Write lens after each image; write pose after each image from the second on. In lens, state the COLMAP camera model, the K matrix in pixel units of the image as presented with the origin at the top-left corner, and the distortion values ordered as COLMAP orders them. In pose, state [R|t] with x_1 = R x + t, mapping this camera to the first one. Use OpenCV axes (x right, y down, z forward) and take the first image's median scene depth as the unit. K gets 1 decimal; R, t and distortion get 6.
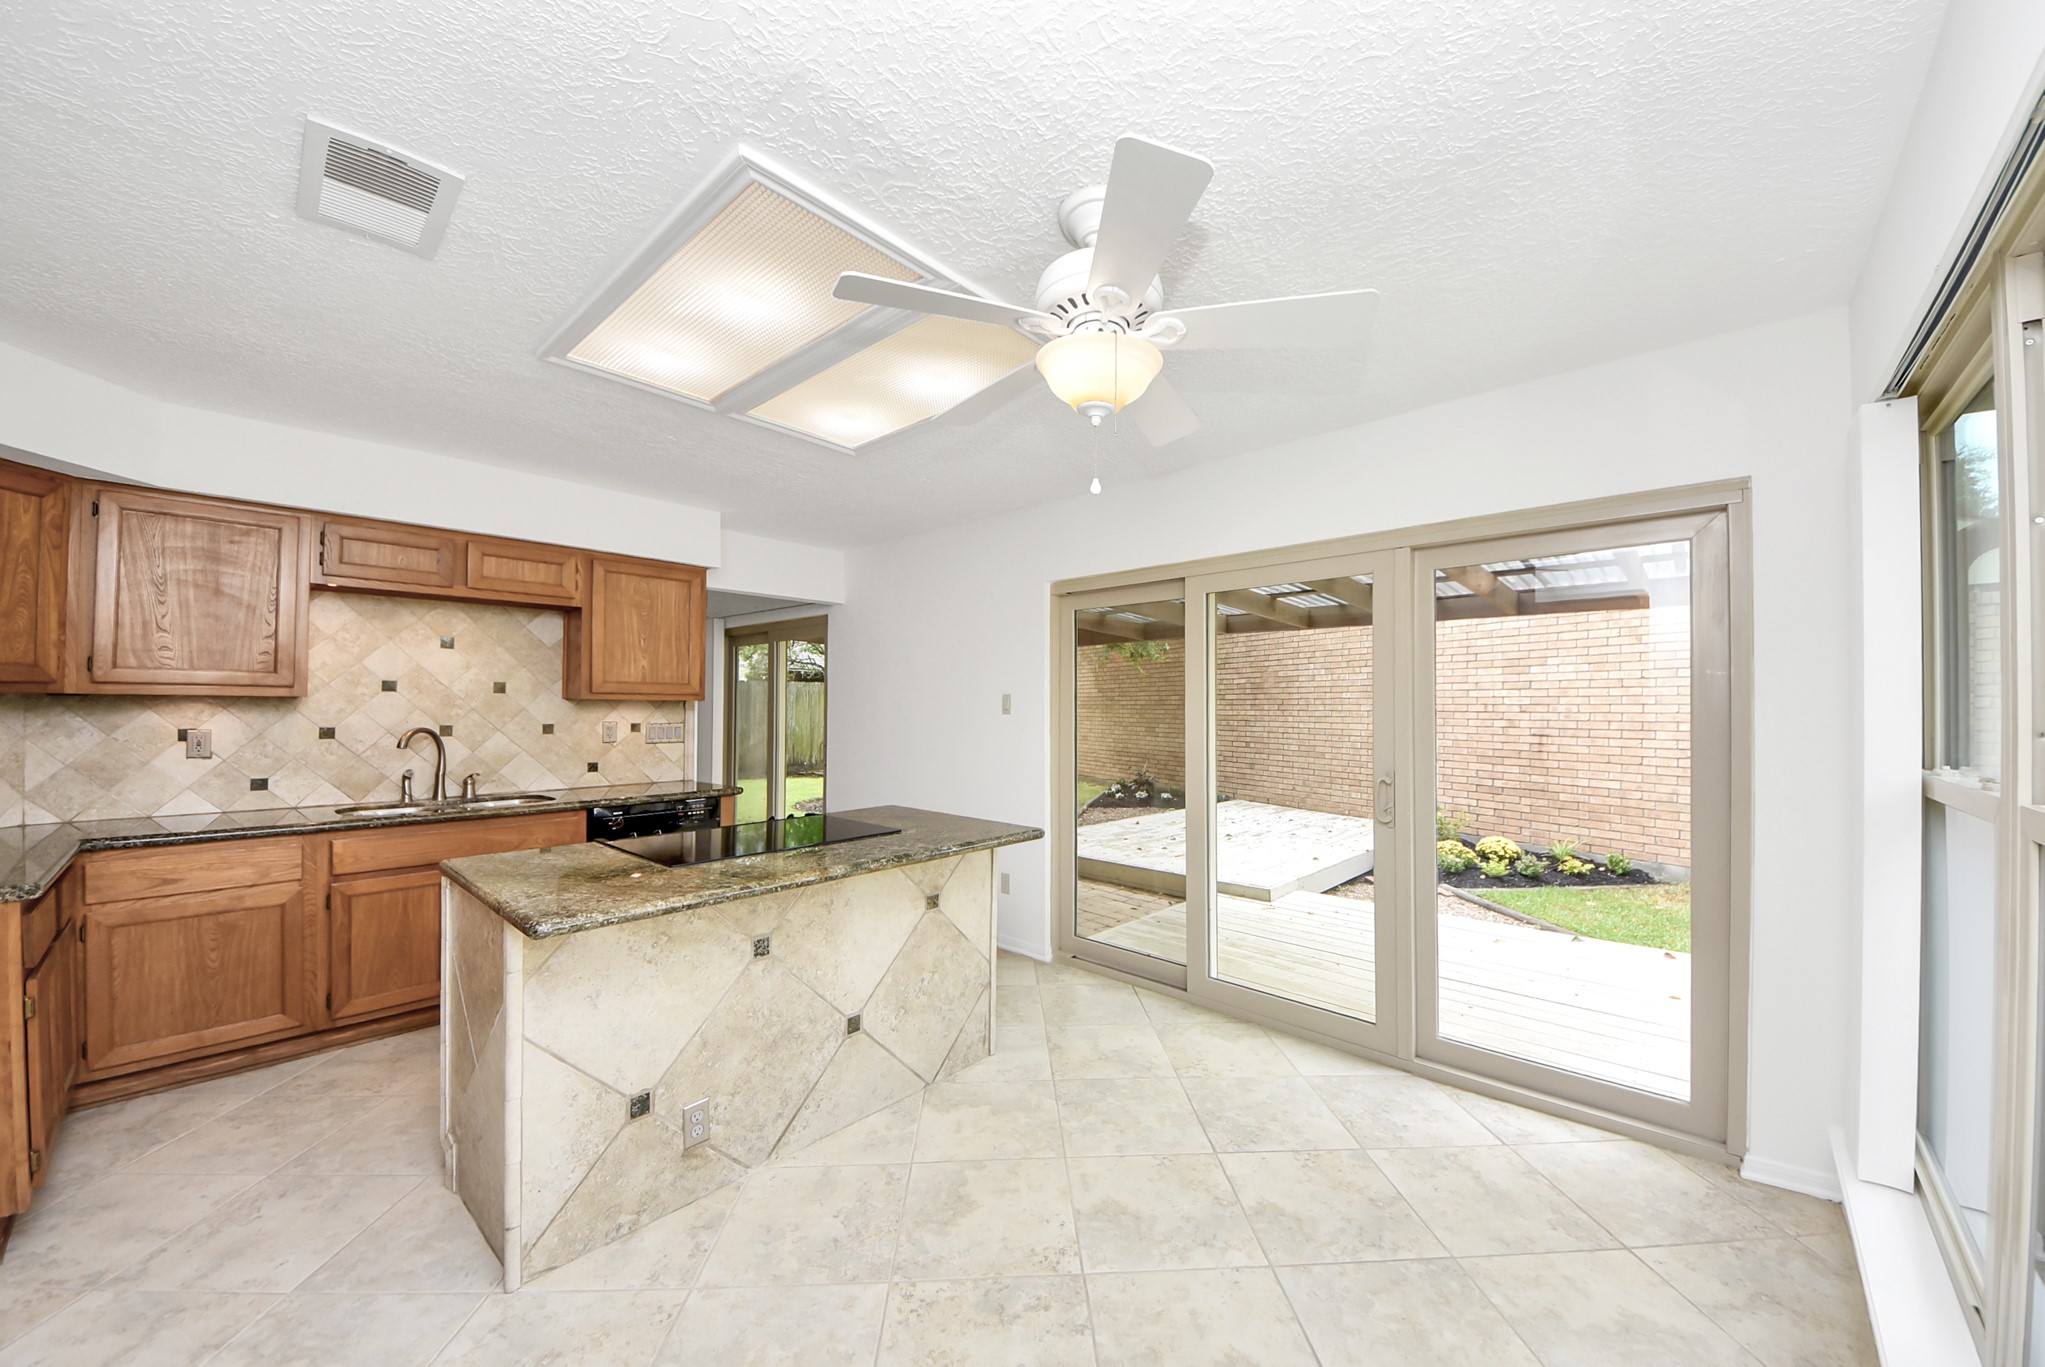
lens RADIAL K [[754.8, 0, 1014.8], [0, 754.8, 690.5], [0, 0, 1]] dist [0.055476, -0.032765]
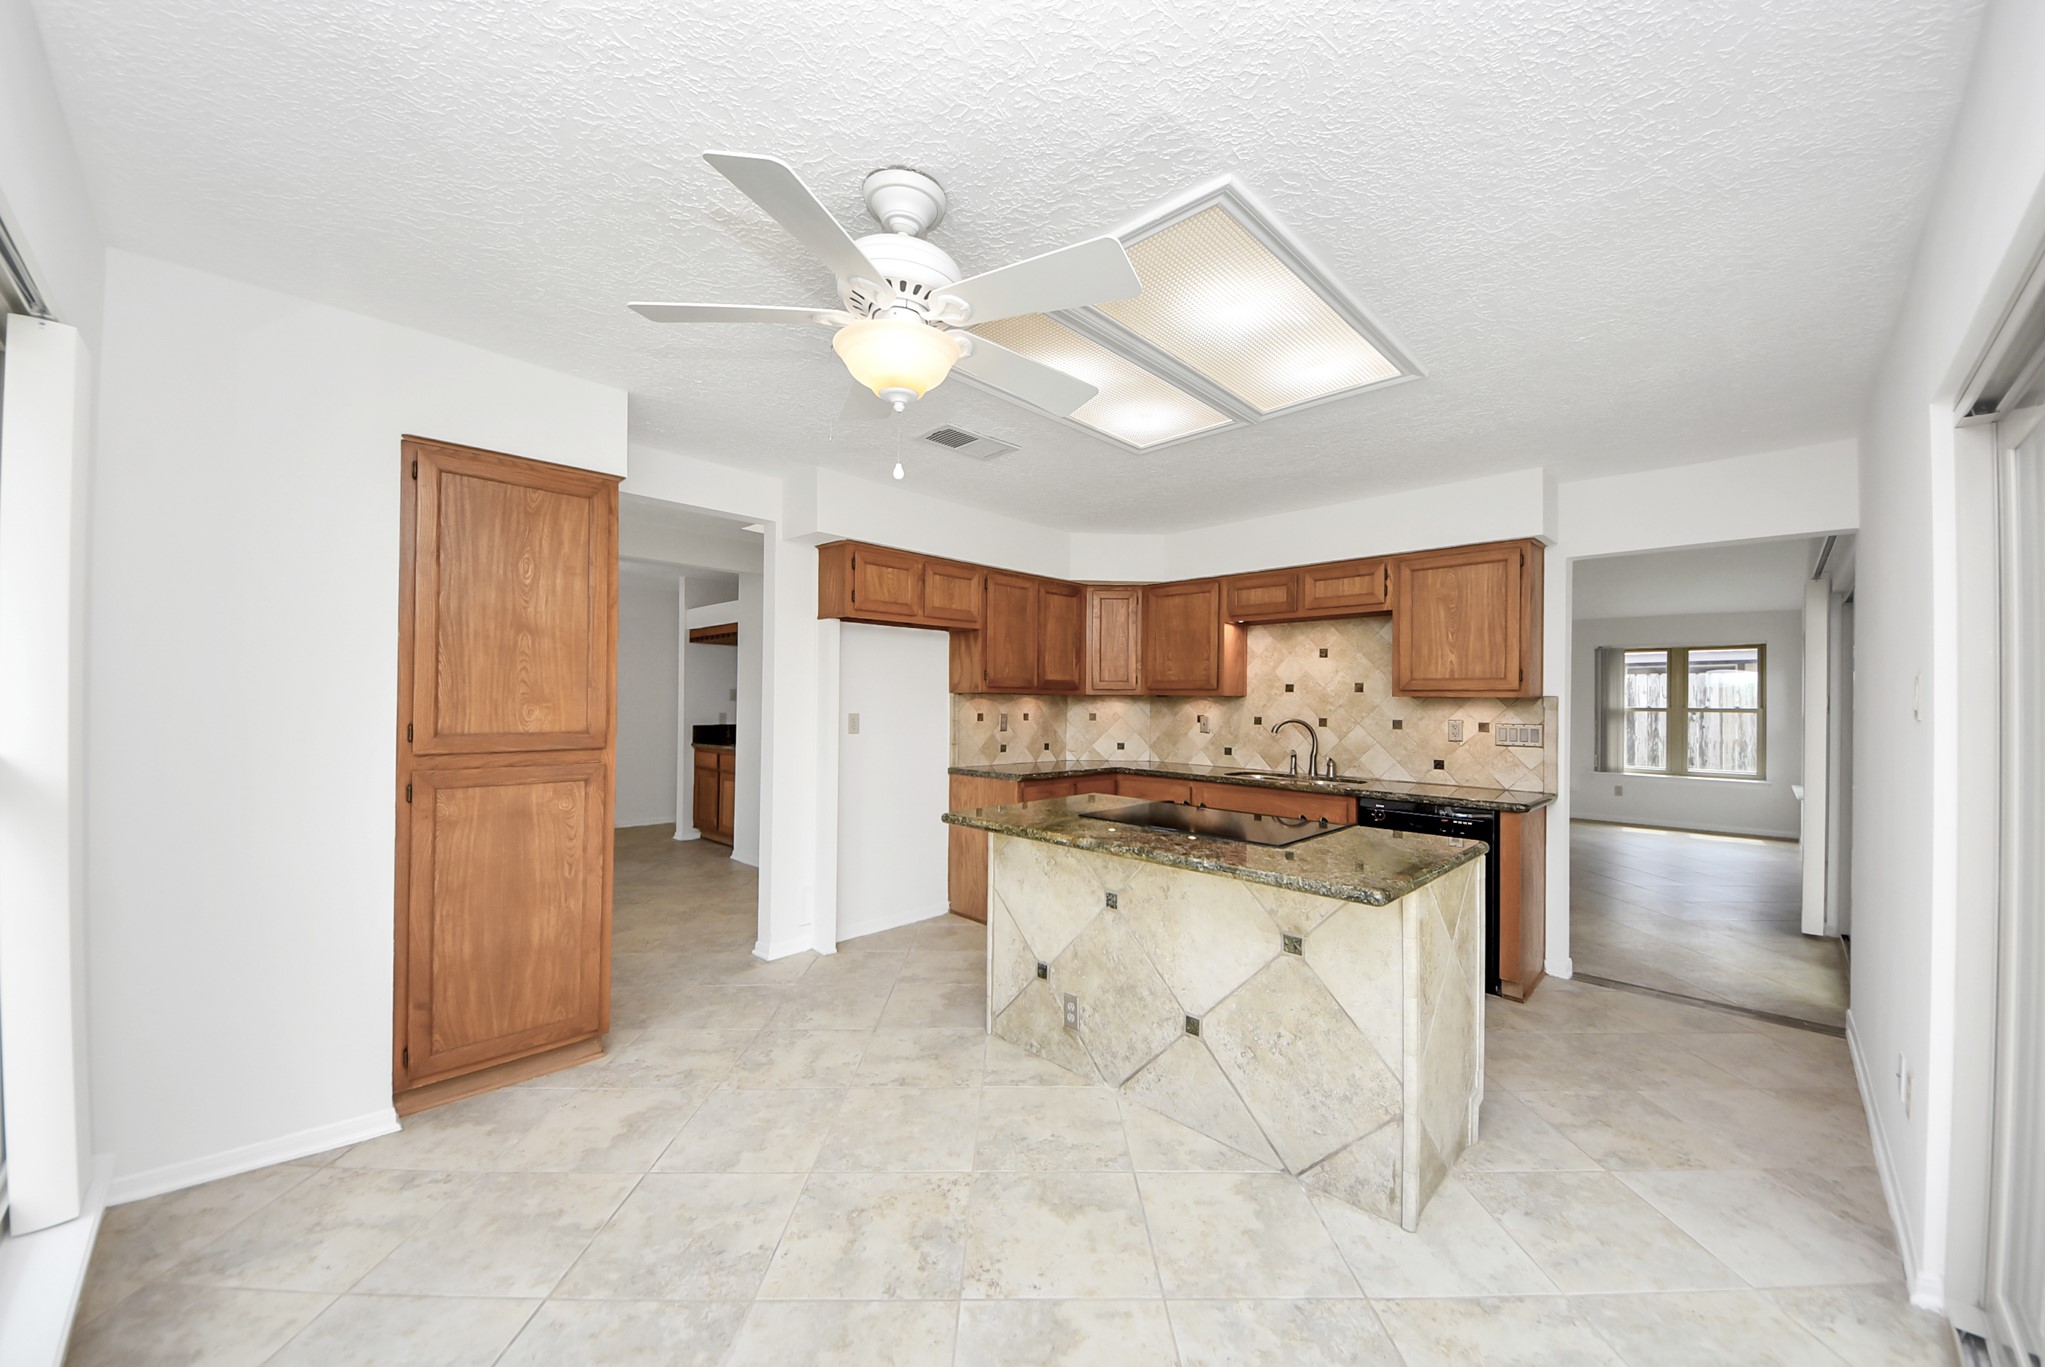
lens RADIAL K [[728.8, 0, 1022.5], [0, 728.8, 683.5], [0, 0, 1]] dist [0.051117, -0.022911]
pose [[-0.024842, -0.029121, -0.999267, 0.556562], [0.009056, 0.999528, -0.029354, 0.021849], [0.999650, -0.009779, -0.024566, 0.609304]]
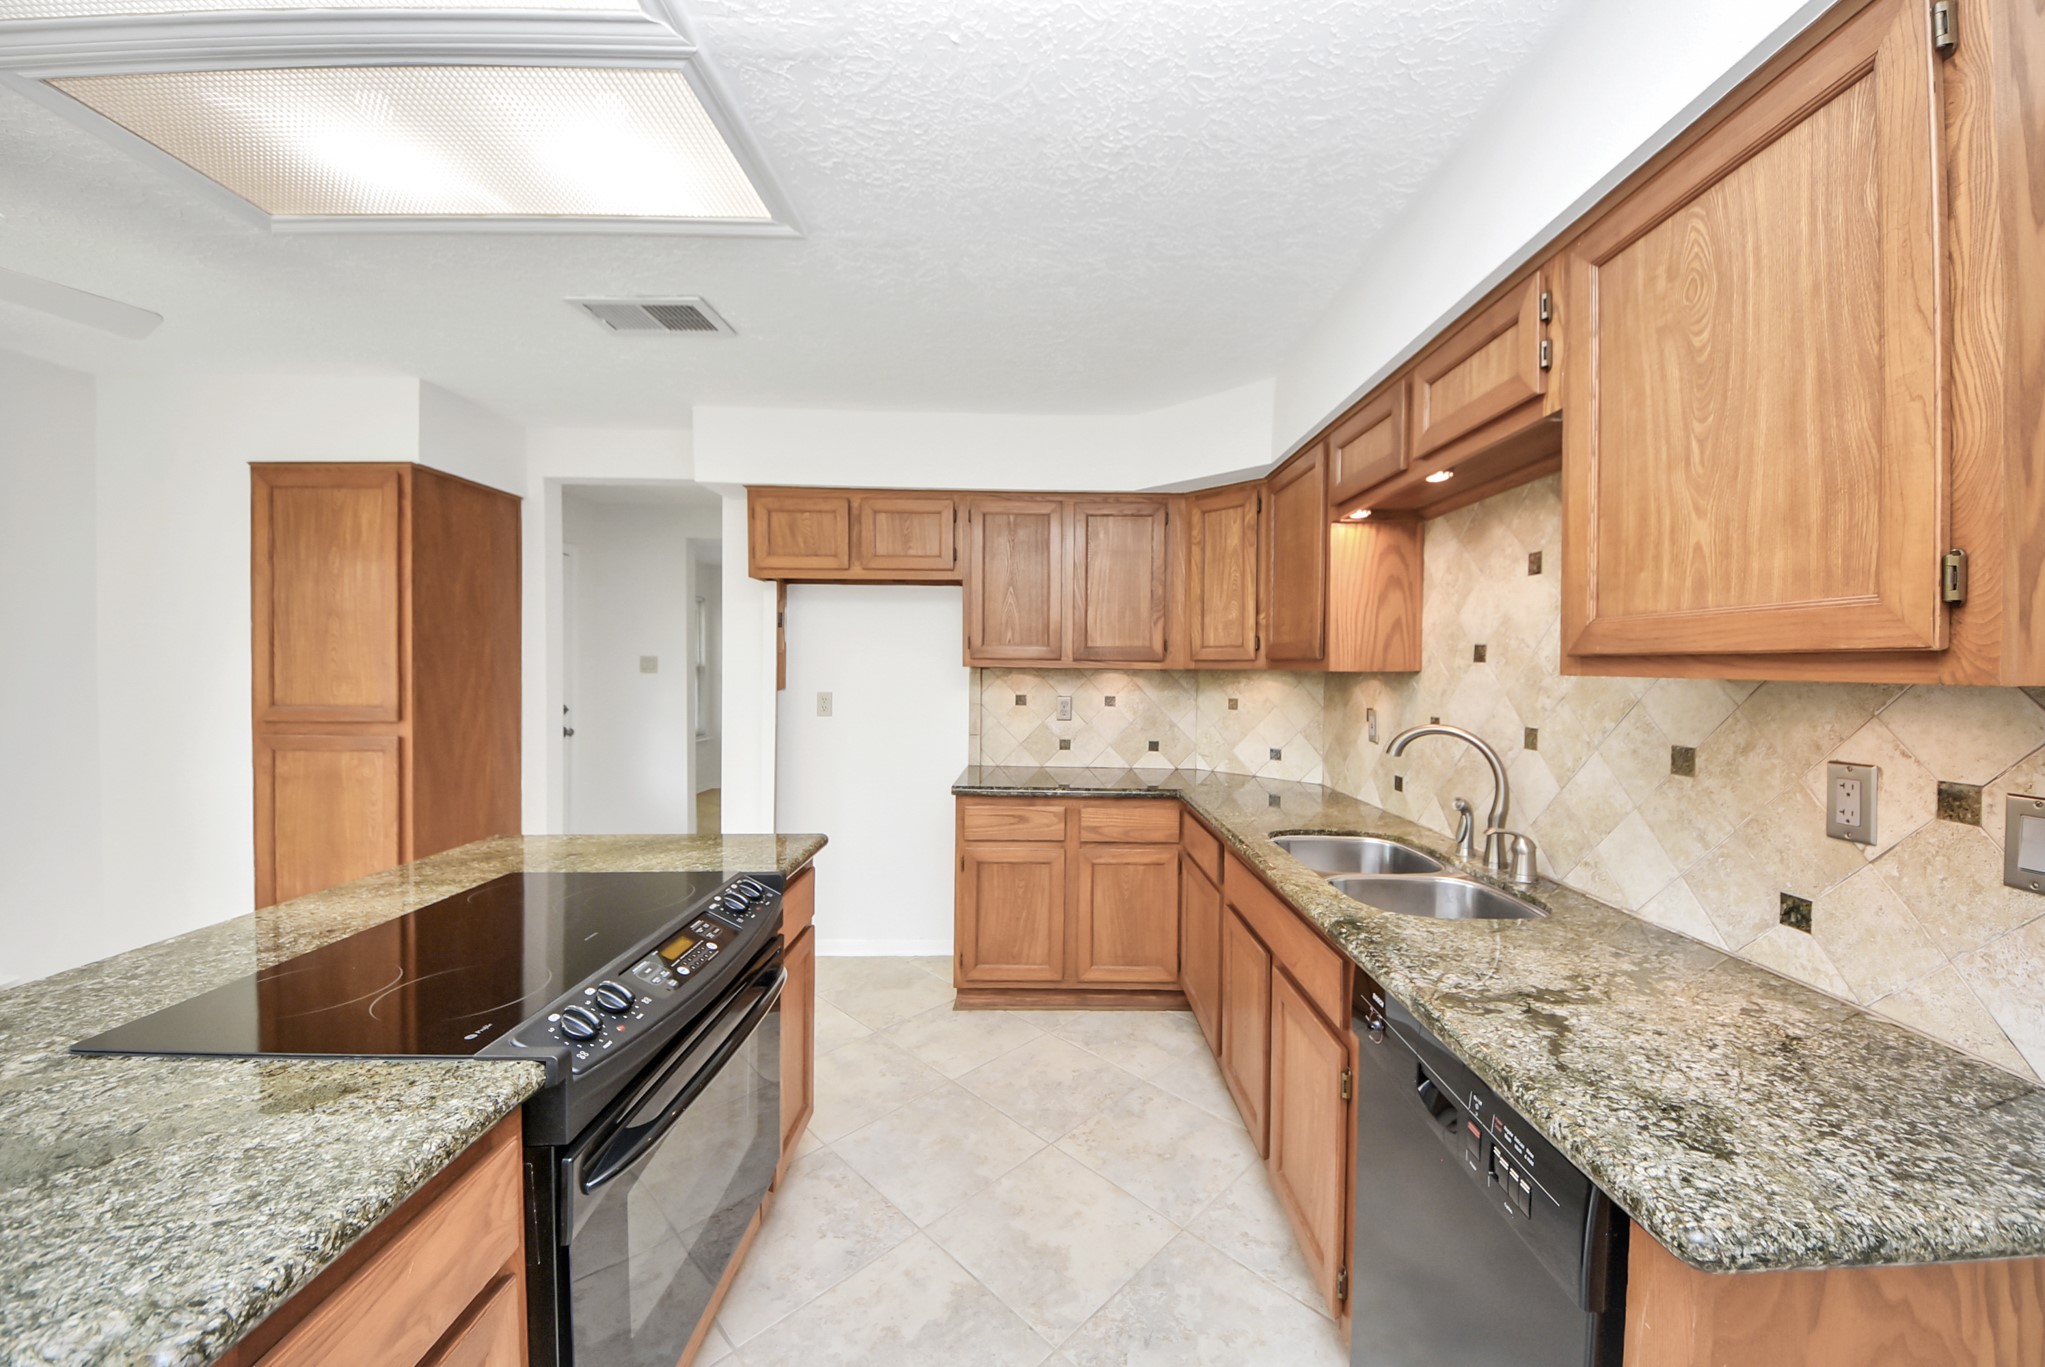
lens RADIAL K [[728.8, 0, 1022.5], [0, 728.8, 683.5], [0, 0, 1]] dist [0.051117, -0.022911]
pose [[-0.720758, 0.004288, -0.693173, -0.183045], [0.000794, 0.999985, 0.005360, 0.015095], [0.693186, 0.003313, -0.720751, 1.277725]]
